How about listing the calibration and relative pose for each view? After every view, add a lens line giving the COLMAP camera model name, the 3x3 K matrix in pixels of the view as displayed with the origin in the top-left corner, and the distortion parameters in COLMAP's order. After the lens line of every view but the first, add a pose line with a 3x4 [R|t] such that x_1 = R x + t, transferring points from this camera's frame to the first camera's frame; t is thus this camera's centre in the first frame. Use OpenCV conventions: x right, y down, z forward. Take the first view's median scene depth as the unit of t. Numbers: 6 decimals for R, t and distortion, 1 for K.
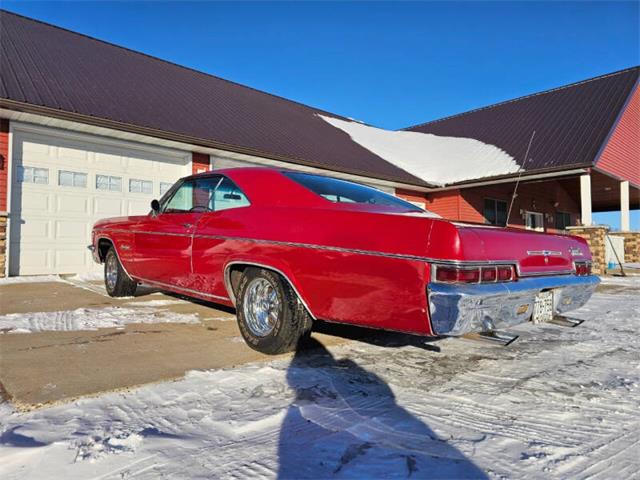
lens RADIAL K [[432.0, 0, 315.6], [0, 432.0, 236.9], [0, 0, 1]] dist [0.067607, -0.062340]
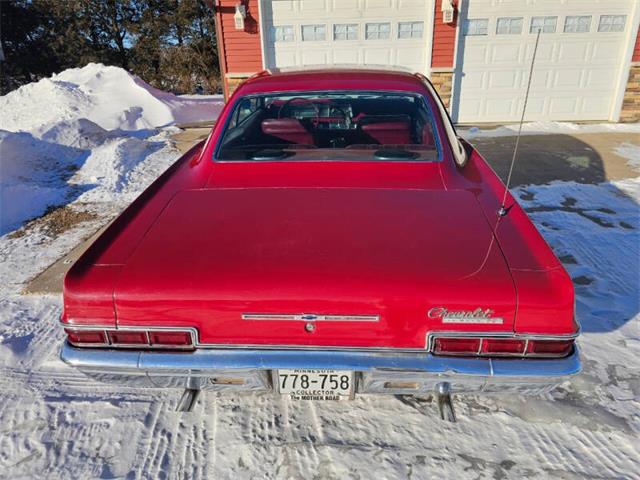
lens RADIAL K [[432.5, 0, 326.1], [0, 432.5, 236.6], [0, 0, 1]] dist [0.066341, -0.060969]
pose [[0.689749, 0.255162, -0.677597, 0.291038], [0.055562, 0.914433, 0.400906, -0.098618], [0.721913, -0.314174, 0.616552, 0.208276]]
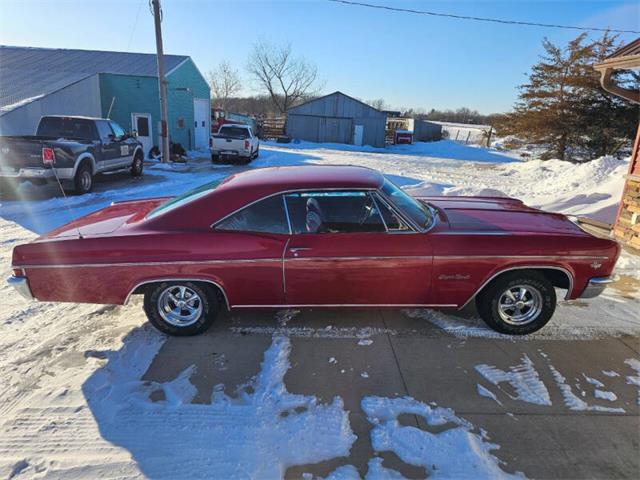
lens RADIAL K [[432.9, 0, 320.0], [0, 432.9, 240.0], [0, 0, 1]] dist [0.066617, -0.065556]
pose [[-0.683333, 0.171574, -0.709661, 0.348001], [-0.019380, 0.967391, 0.252547, -0.129205], [0.729850, 0.186327, -0.657725, 0.934204]]
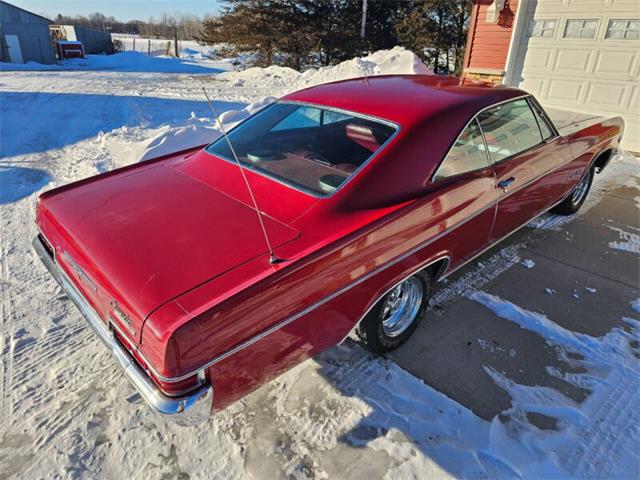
lens RADIAL K [[432.0, 0, 315.6], [0, 432.0, 236.9], [0, 0, 1]] dist [0.067607, -0.062340]
pose [[-0.010936, 0.415246, -0.909643, 0.399744], [0.009962, 0.909698, 0.415151, -0.117399], [0.999891, -0.004522, -0.014085, 0.460946]]
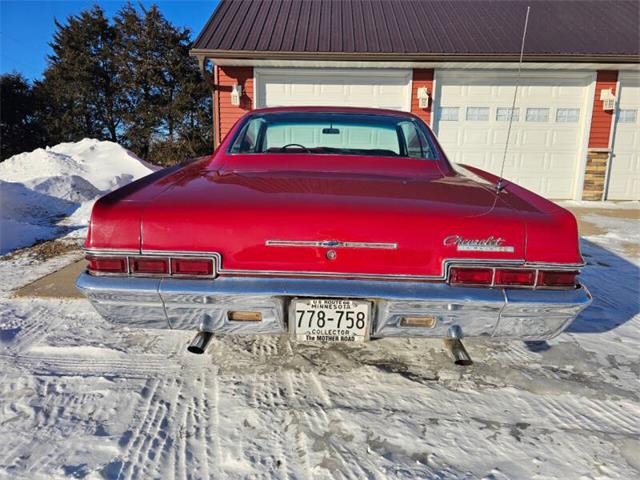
lens RADIAL K [[432.9, 0, 320.0], [0, 432.9, 240.0], [0, 0, 1]] dist [0.066617, -0.065556]
pose [[0.716054, 0.132255, -0.685402, 0.298348], [0.013514, 0.979077, 0.203041, -0.031385], [0.697914, -0.154651, 0.699284, 0.166539]]
